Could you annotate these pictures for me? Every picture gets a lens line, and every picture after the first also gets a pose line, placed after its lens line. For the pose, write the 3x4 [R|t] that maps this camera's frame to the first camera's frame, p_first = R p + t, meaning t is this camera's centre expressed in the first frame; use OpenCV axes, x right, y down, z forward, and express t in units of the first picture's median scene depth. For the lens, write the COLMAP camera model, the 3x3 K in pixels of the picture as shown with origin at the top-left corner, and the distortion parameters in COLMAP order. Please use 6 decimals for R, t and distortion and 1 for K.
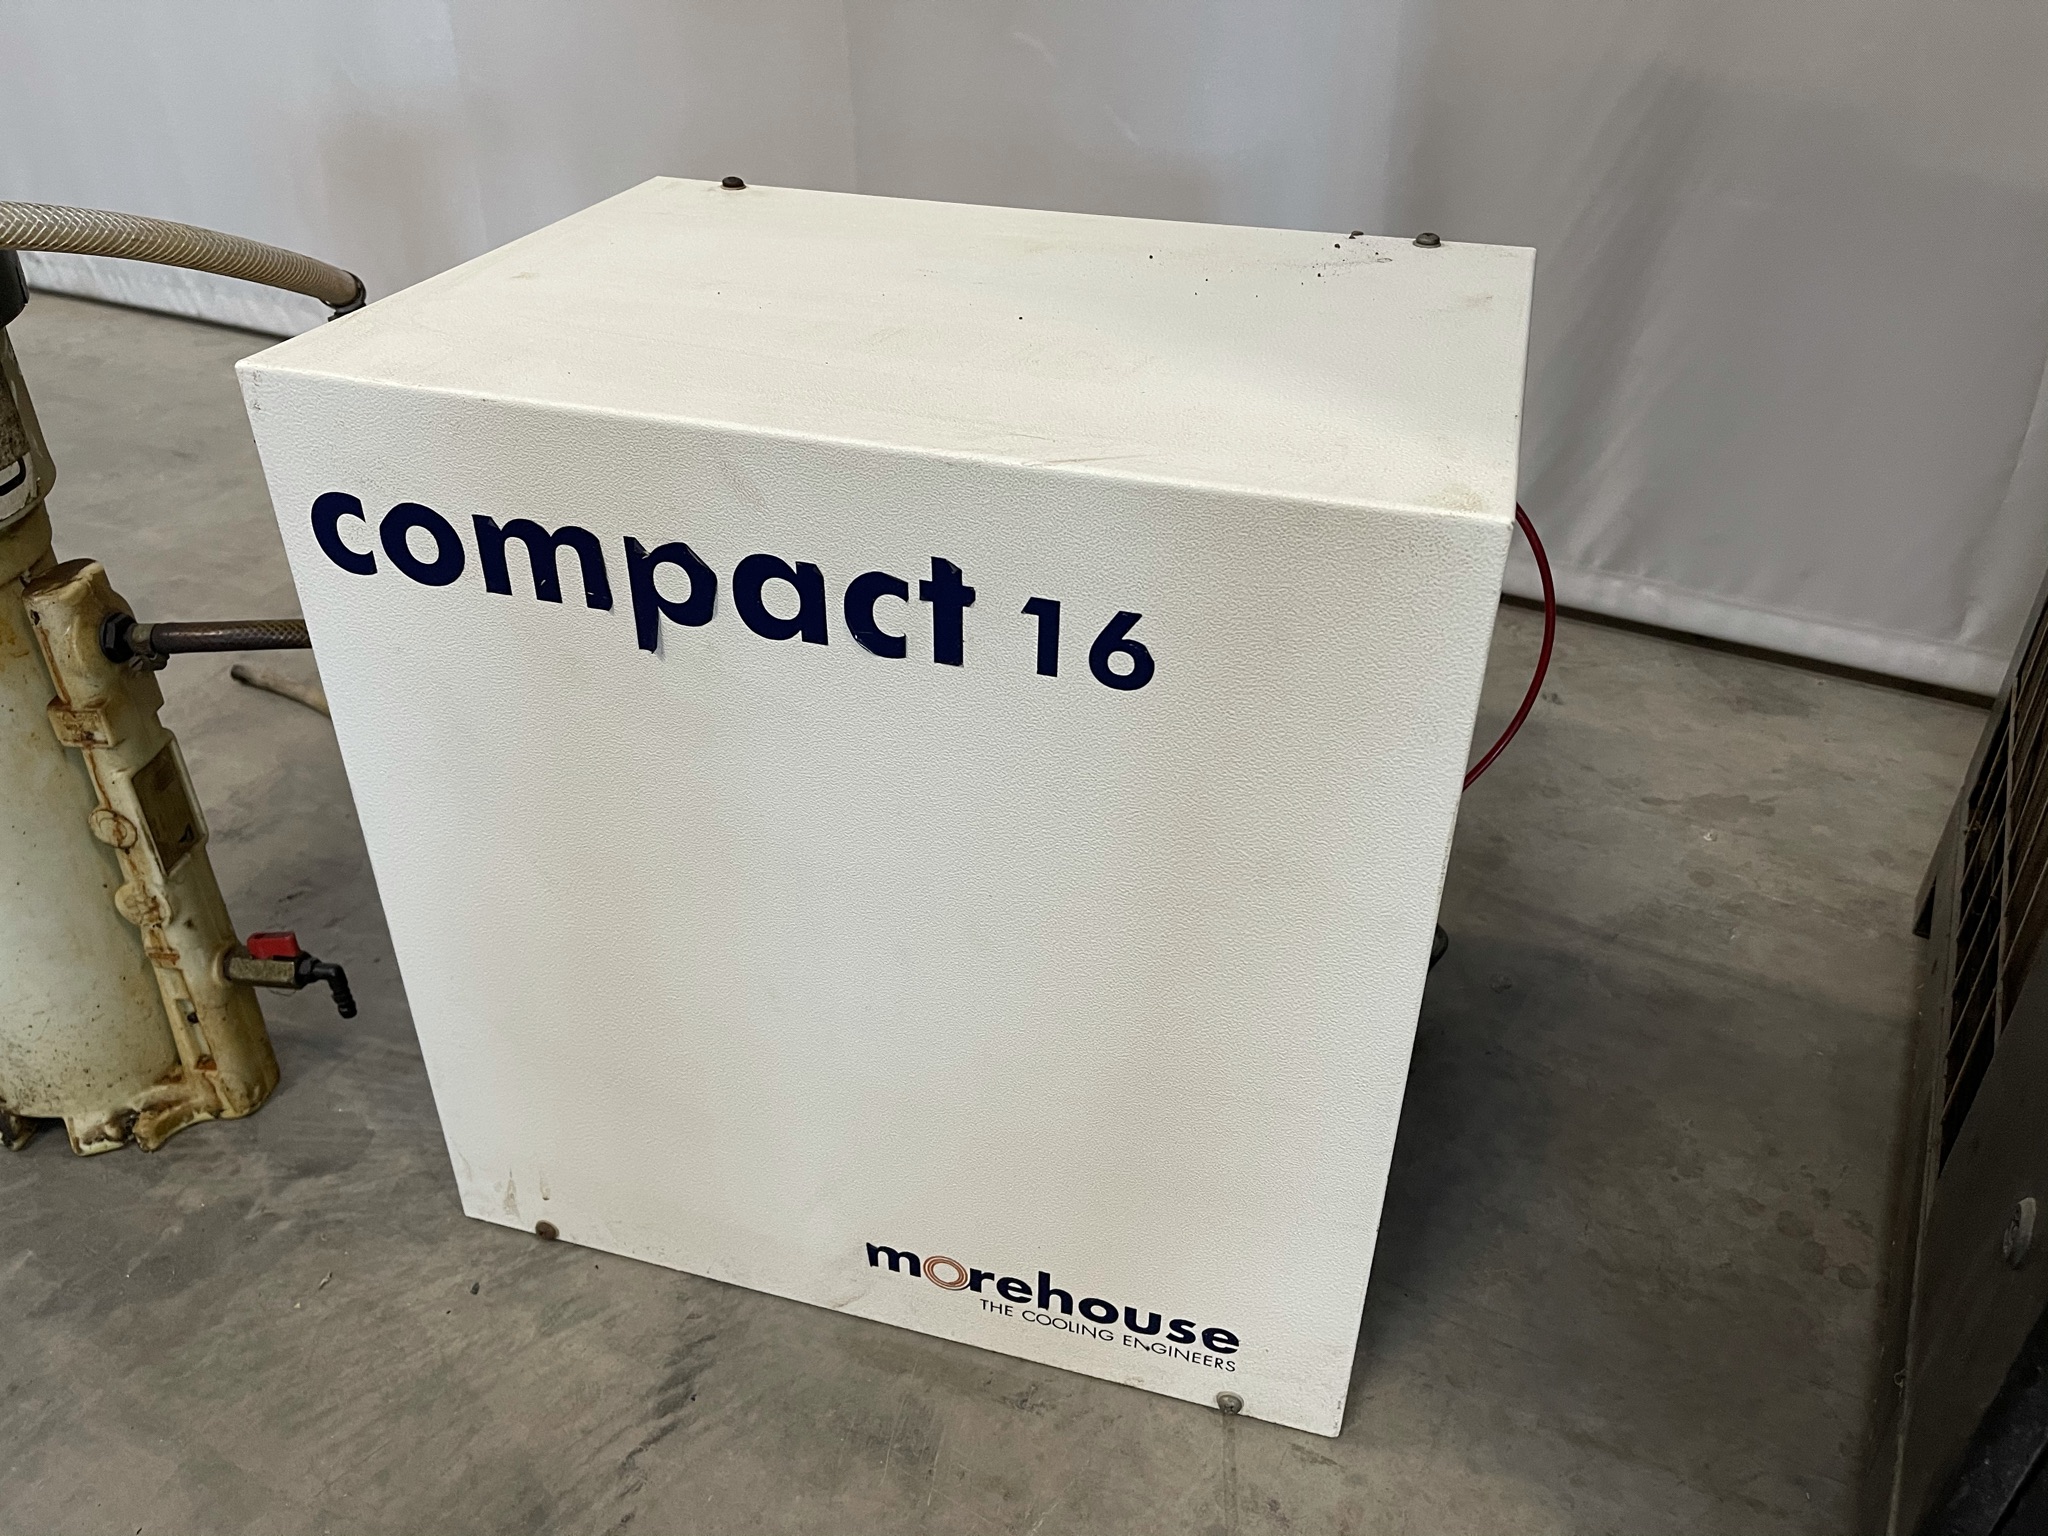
lens RADIAL K [[1610.6, 0, 1033.2], [0, 1610.6, 772.1], [0, 0, 1]] dist [0.071484, -0.107659]
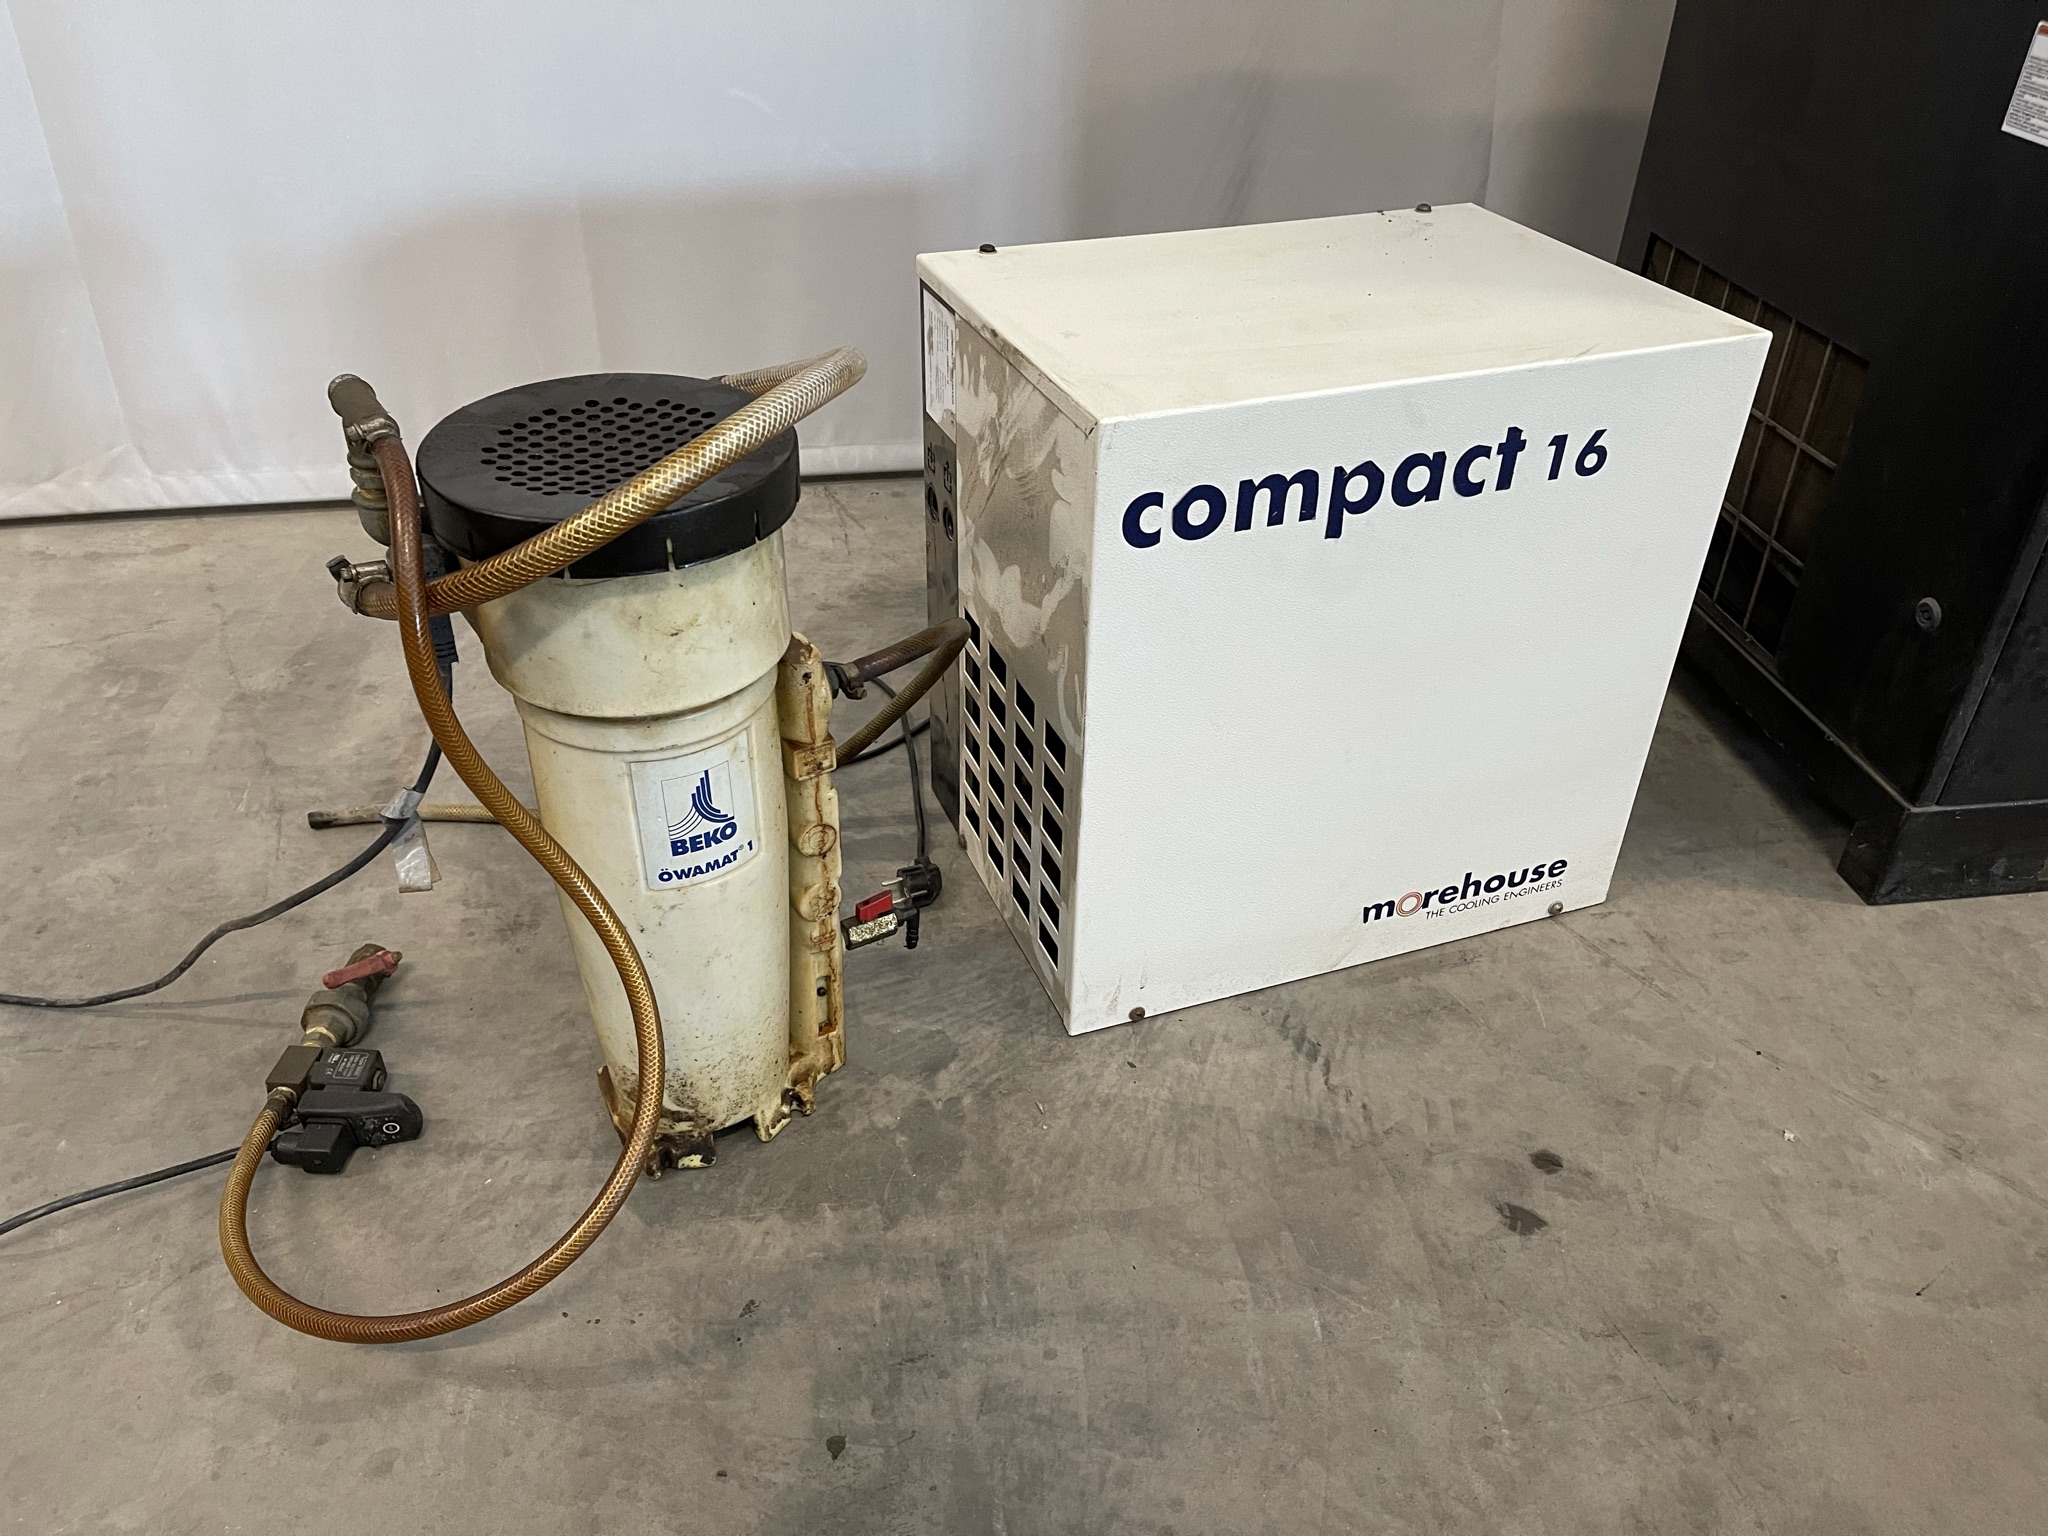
lens RADIAL K [[1610.6, 0, 1039.1], [0, 1610.6, 773.4], [0, 0, 1]] dist [0.071484, -0.107659]
pose [[0.791360, -0.334943, 0.511433, -1.094873], [0.318699, 0.939916, 0.122425, -0.116185], [-0.521709, 0.066111, 0.850558, -0.153505]]
